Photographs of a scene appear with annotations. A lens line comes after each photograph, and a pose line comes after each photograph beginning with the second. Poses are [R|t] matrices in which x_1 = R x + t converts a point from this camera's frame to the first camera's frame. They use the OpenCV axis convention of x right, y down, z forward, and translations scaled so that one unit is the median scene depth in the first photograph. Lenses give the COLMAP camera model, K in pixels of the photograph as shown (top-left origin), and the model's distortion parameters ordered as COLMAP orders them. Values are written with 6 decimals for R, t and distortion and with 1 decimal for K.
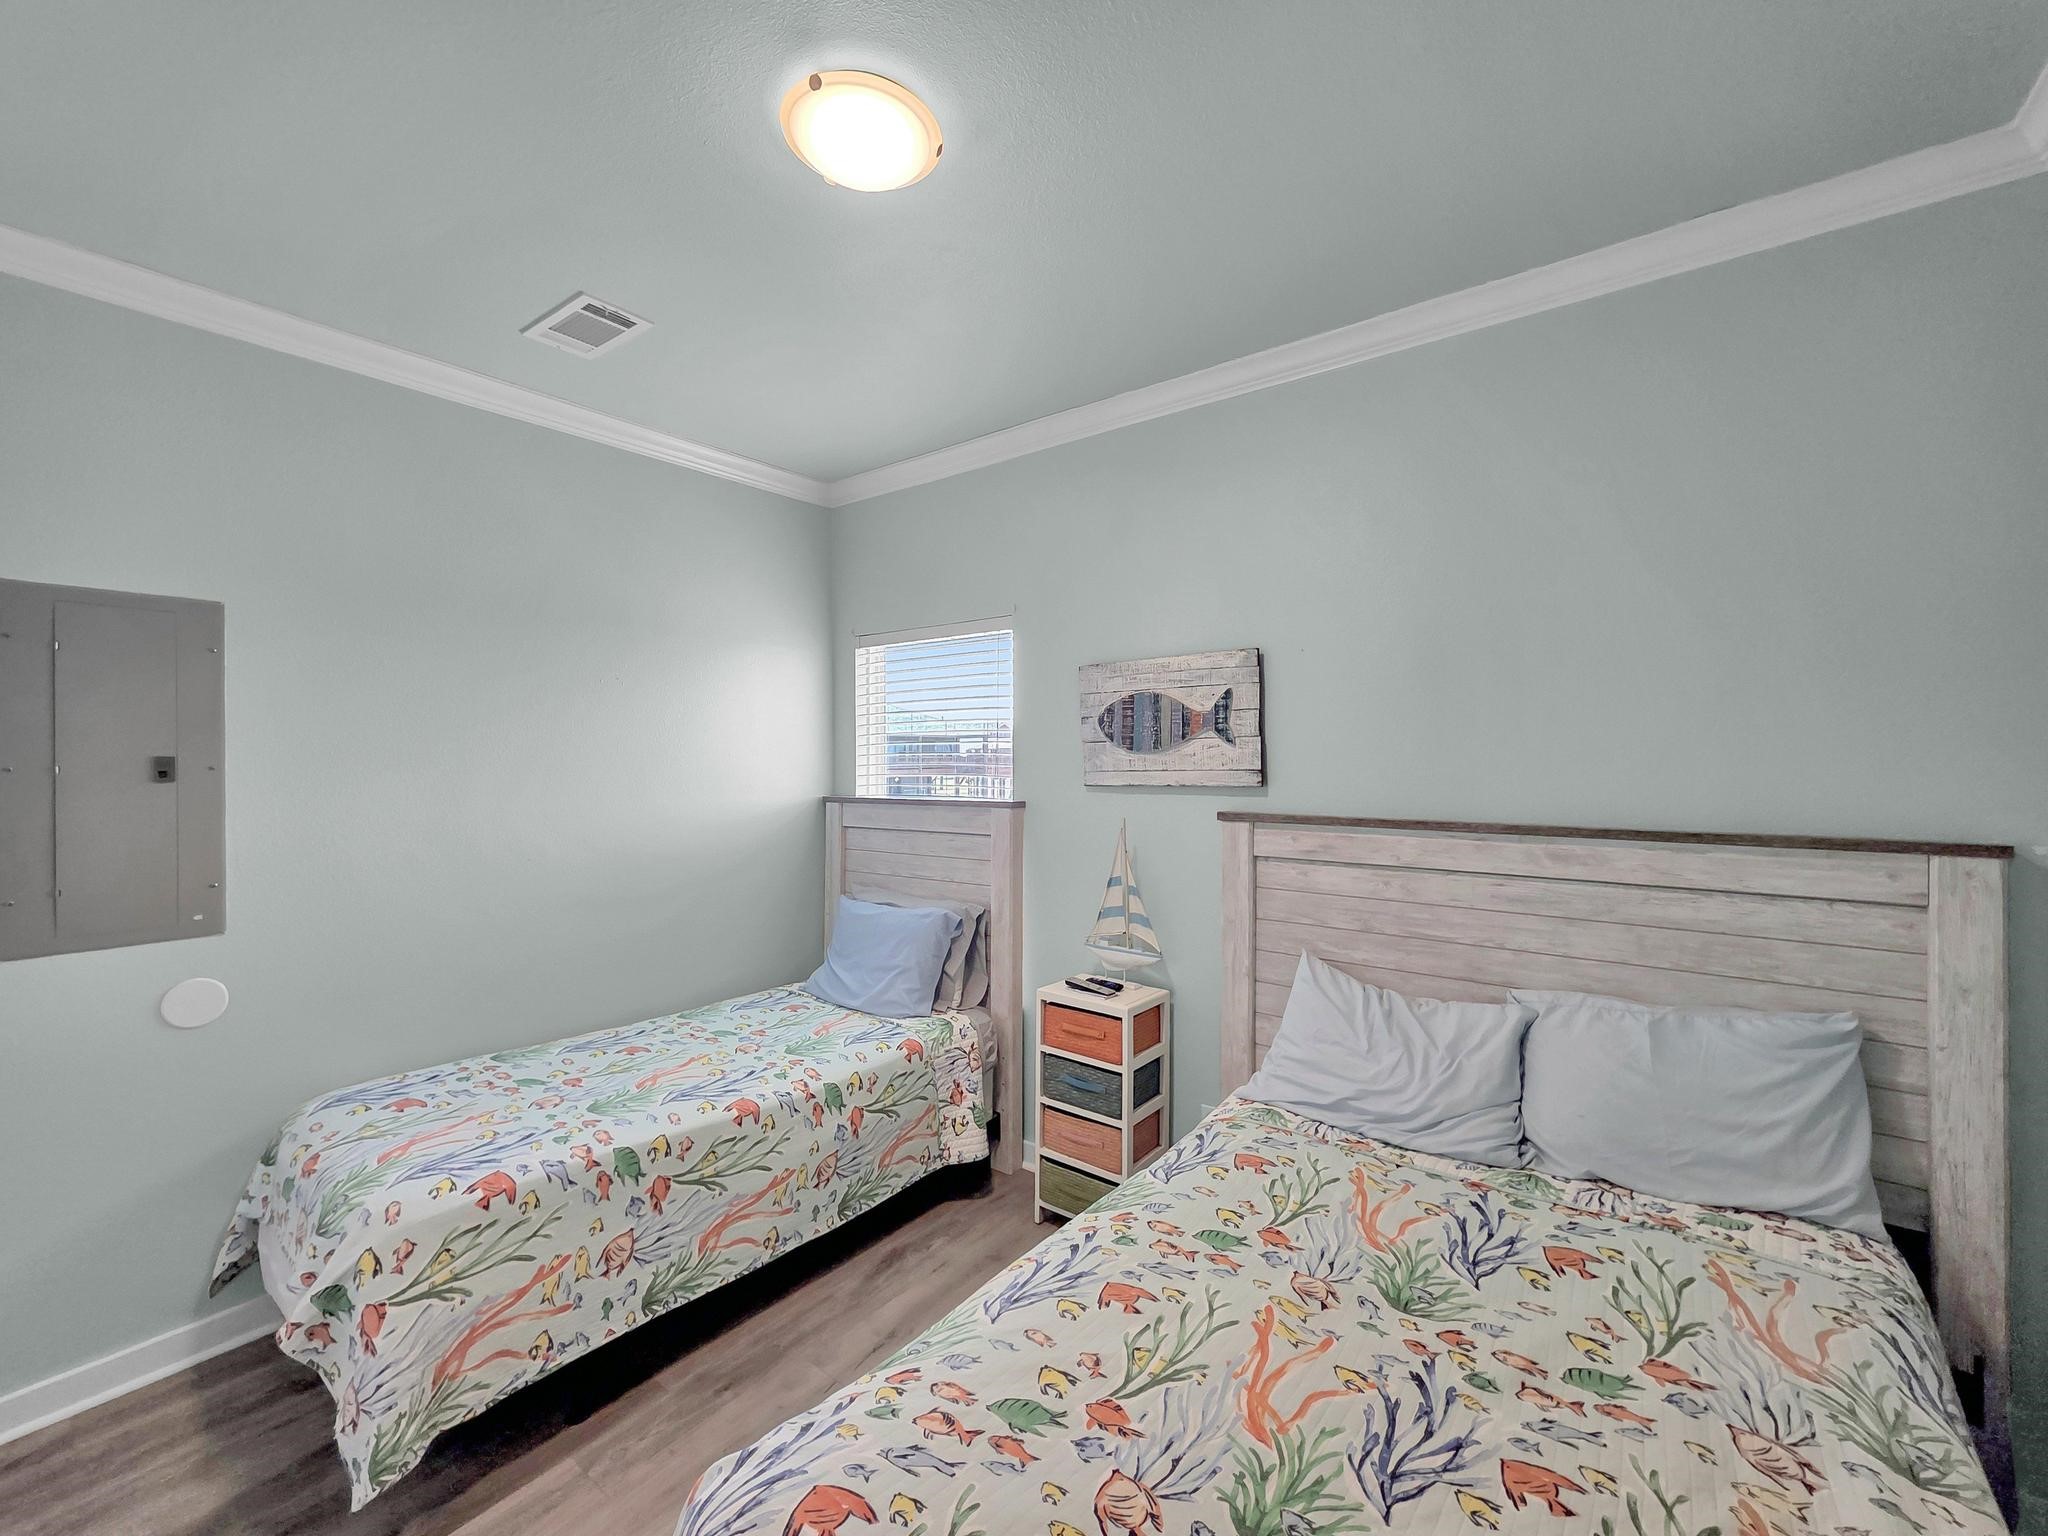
lens RADIAL K [[839.6, 0, 991.2], [0, 839.6, 757.3], [0, 0, 1]] dist [0.000928, 0.000030]
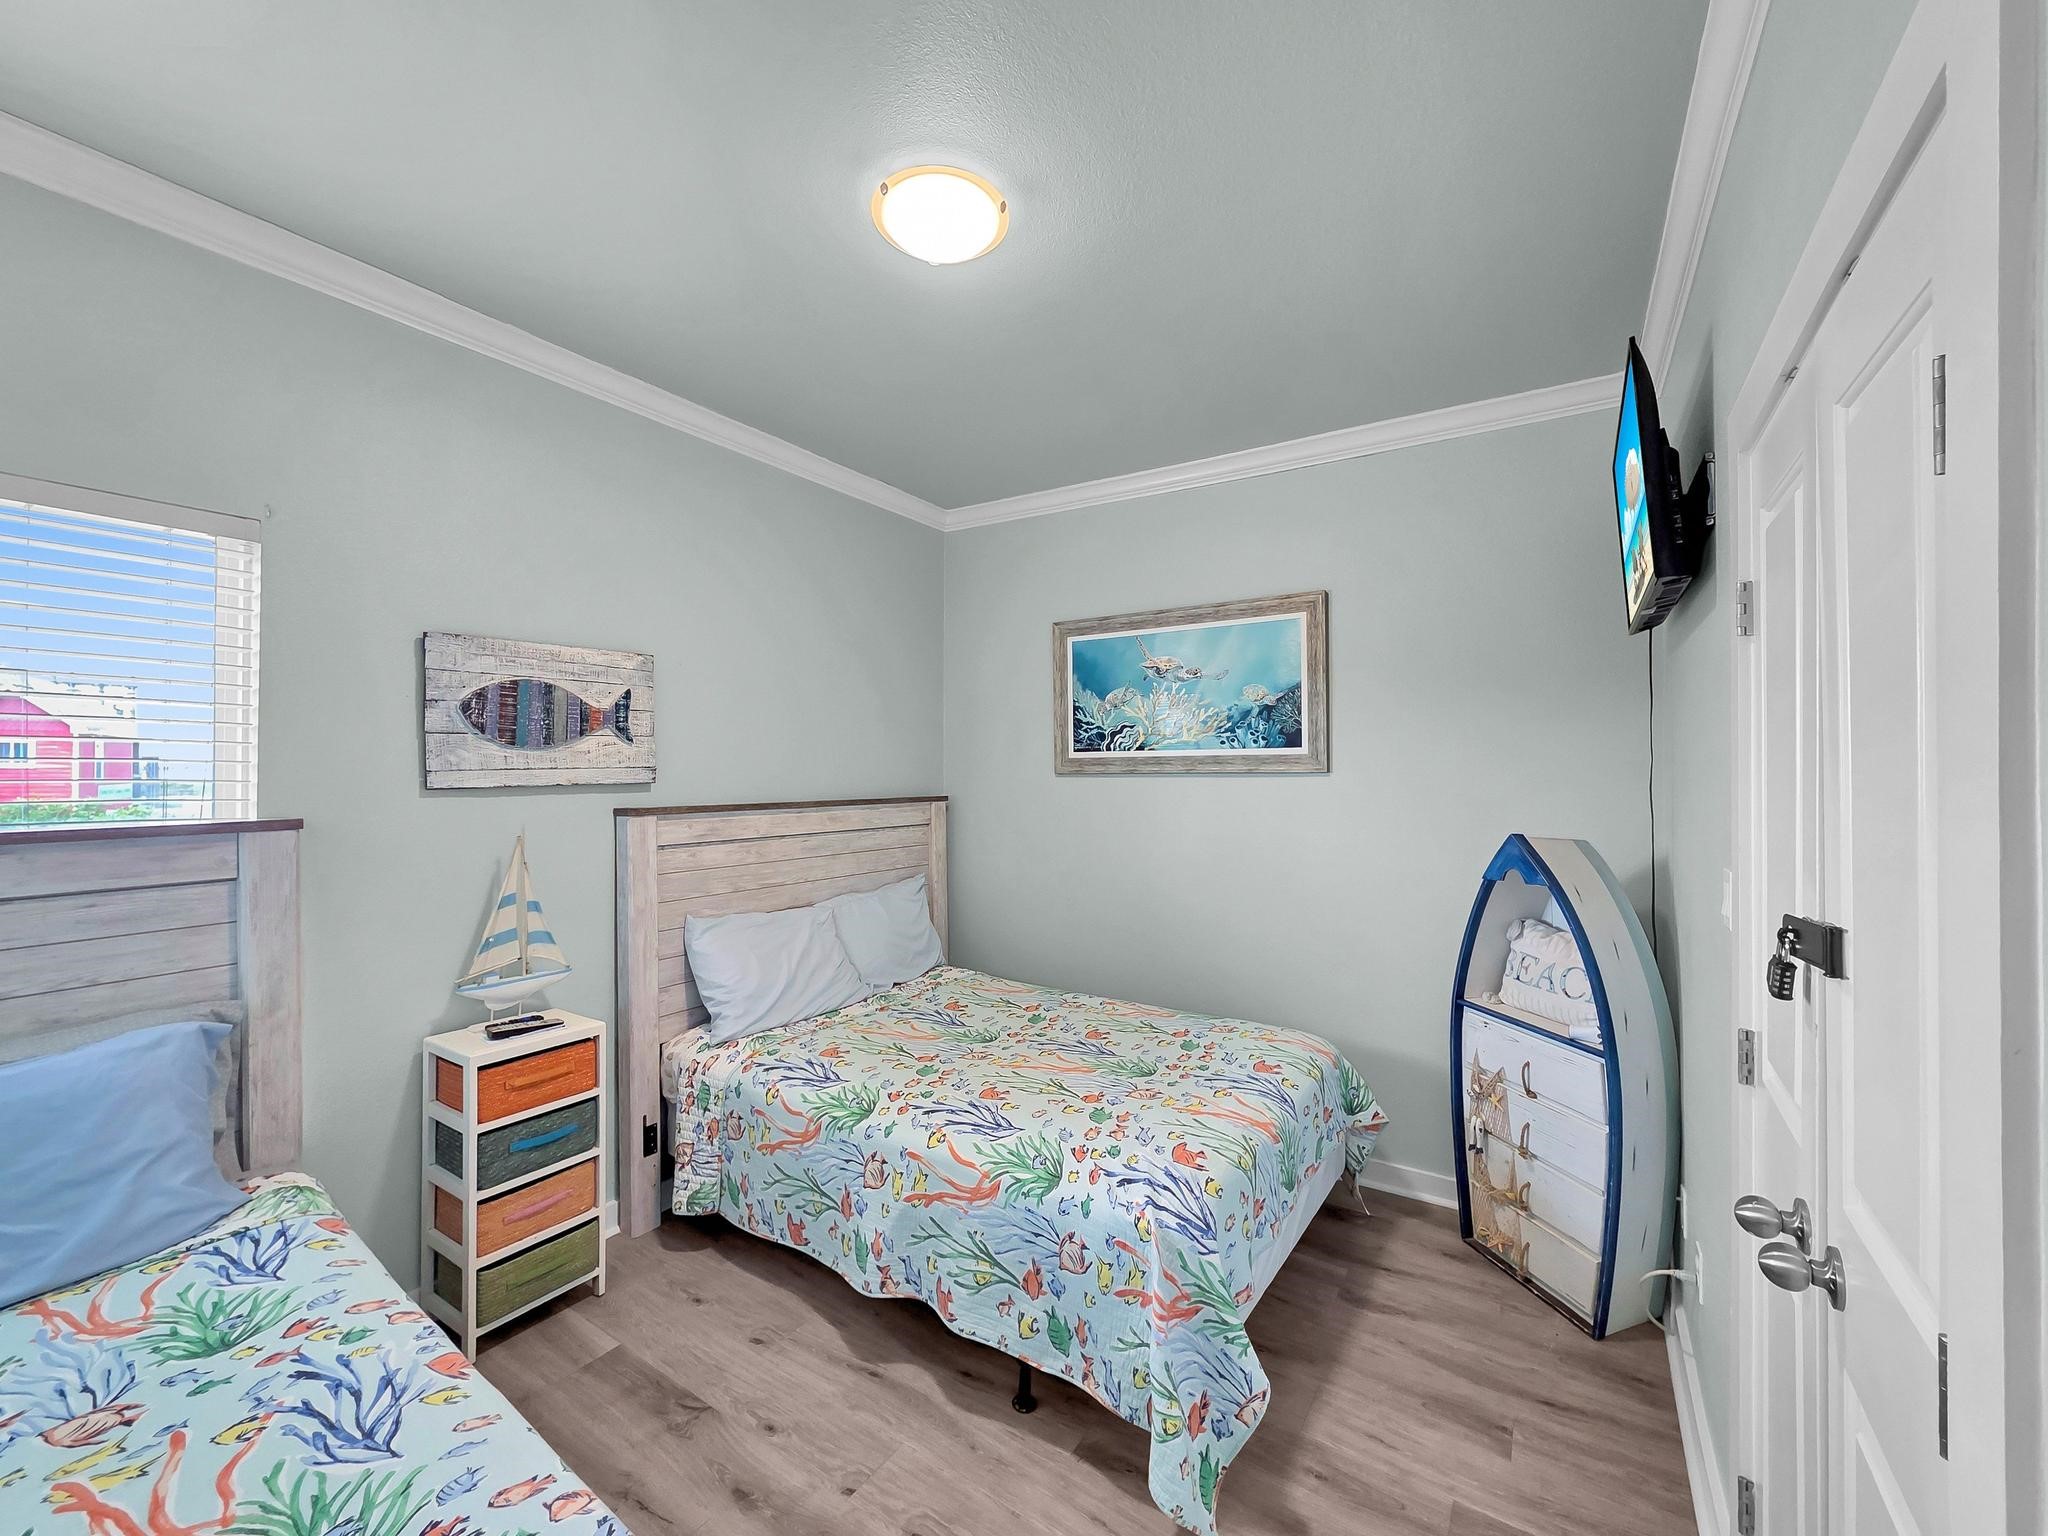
lens RADIAL K [[838.6, 0, 1033.6], [0, 838.6, 757.8], [0, 0, 1]] dist [0.002186, -0.000010]
pose [[-0.100142, 0.012279, 0.994897, -0.994019], [-0.004814, 0.999906, -0.012826, 0.017449], [-0.994962, -0.006074, -0.100073, 0.750462]]
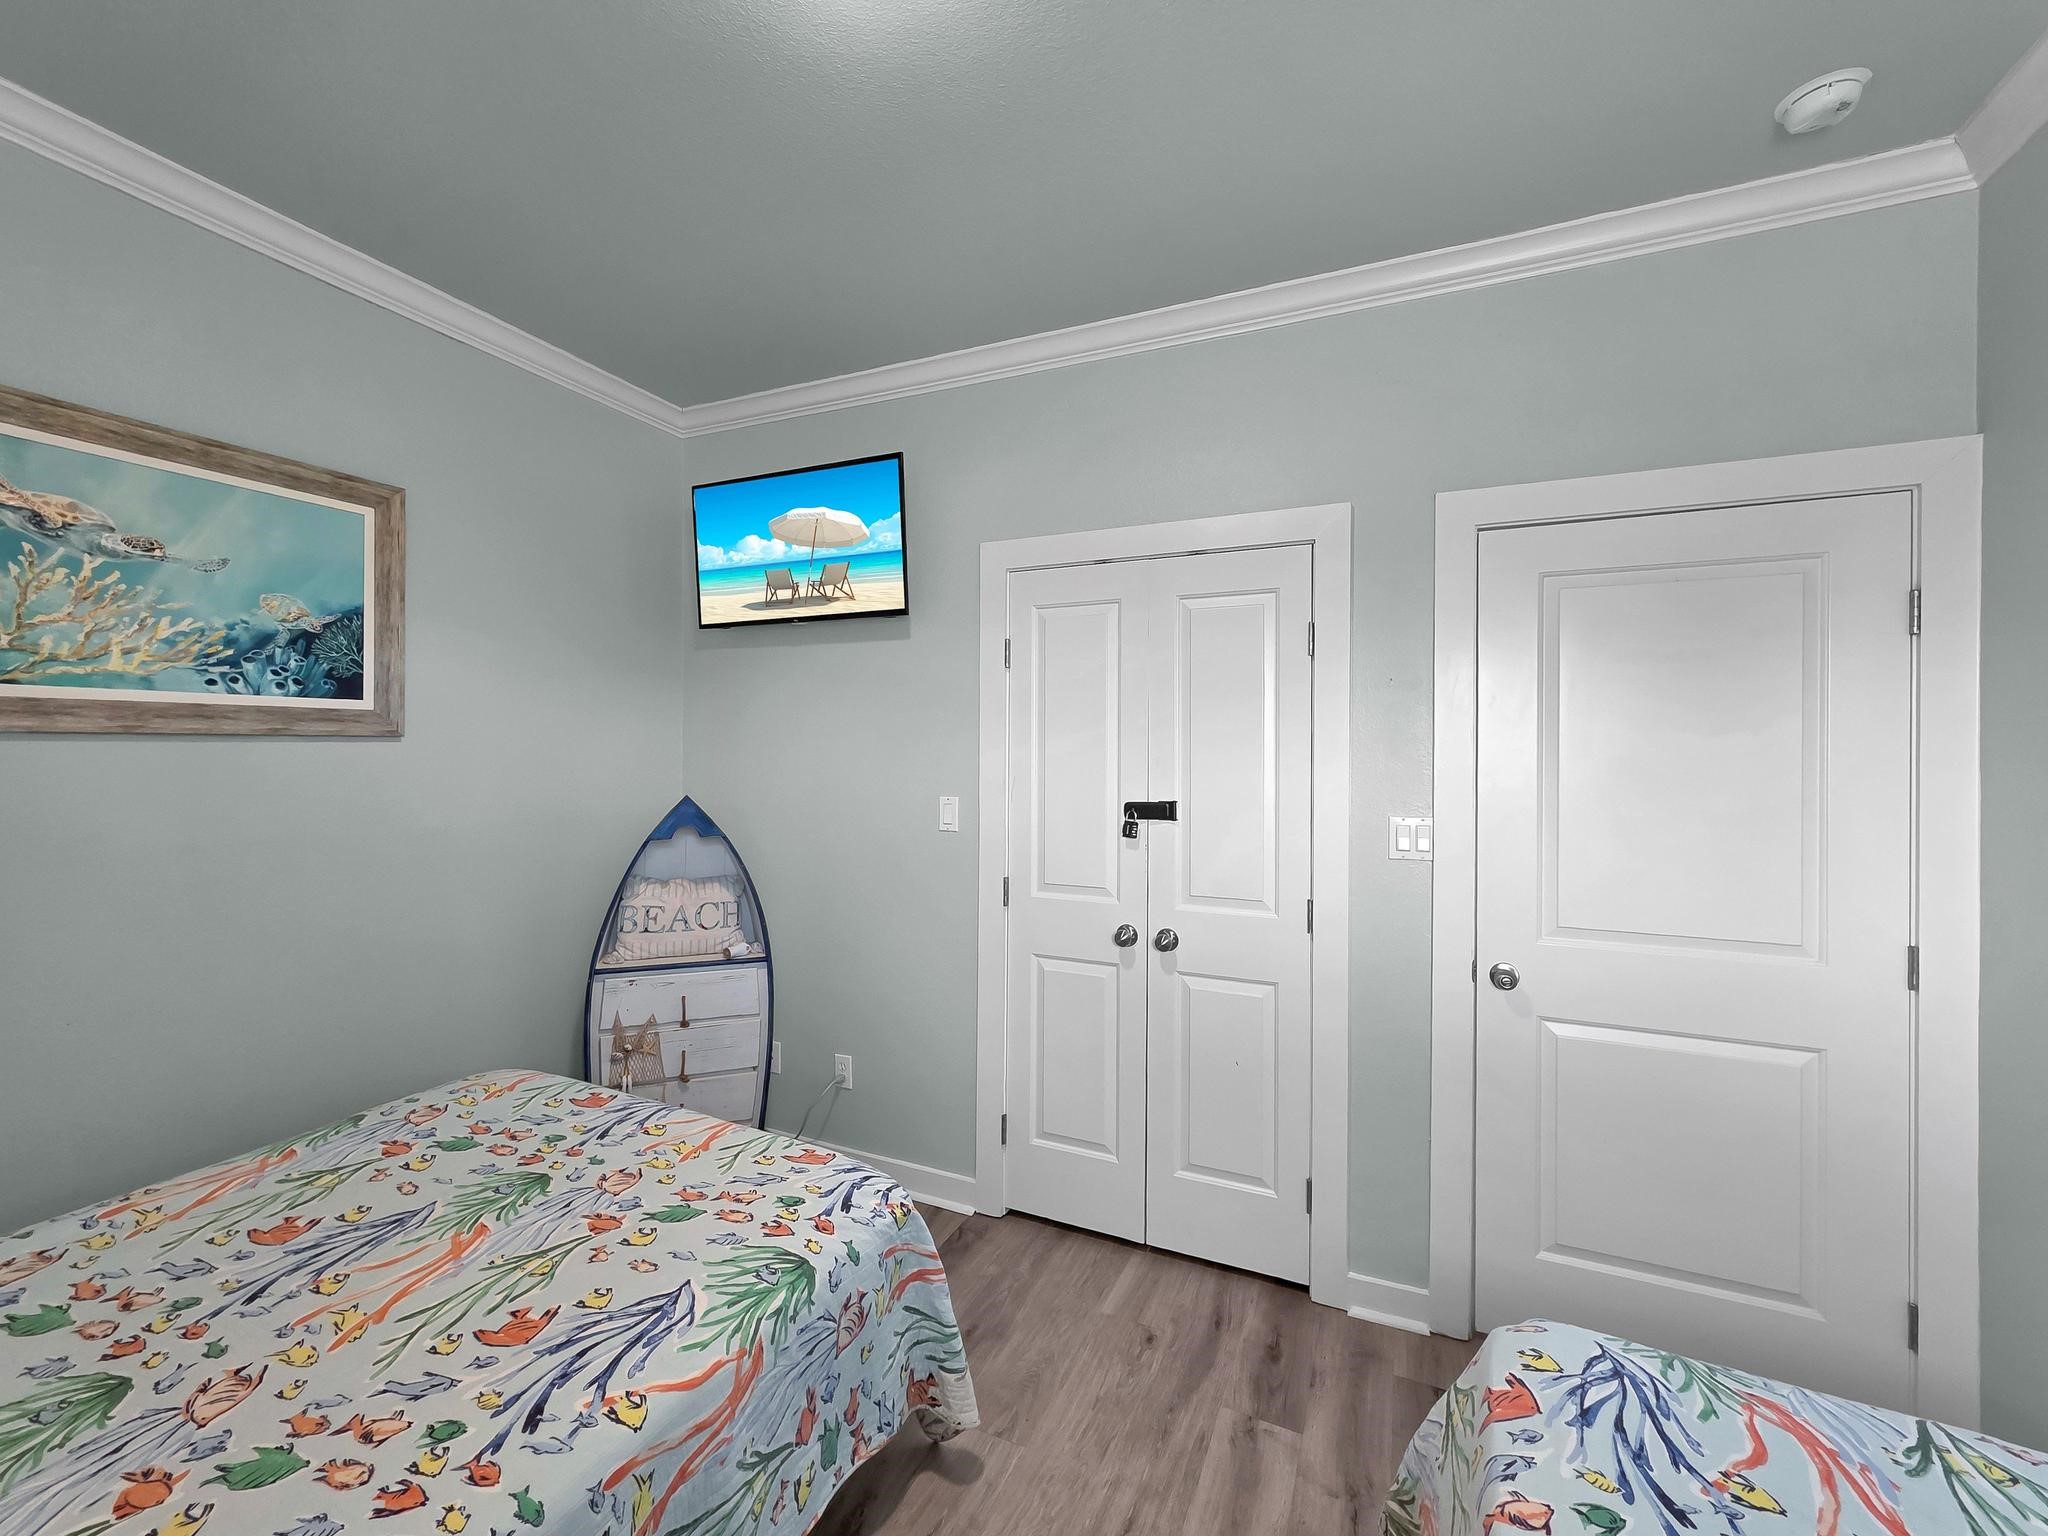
lens RADIAL K [[828.2, 0, 1031.7], [0, 828.2, 748.1], [0, 0, 1]] dist [-0.006487, 0.000462]
pose [[-0.967703, -0.009098, -0.251928, -0.091828], [-0.006571, 0.999919, -0.010871, 0.043266], [0.252007, -0.008865, -0.967685, 1.338503]]
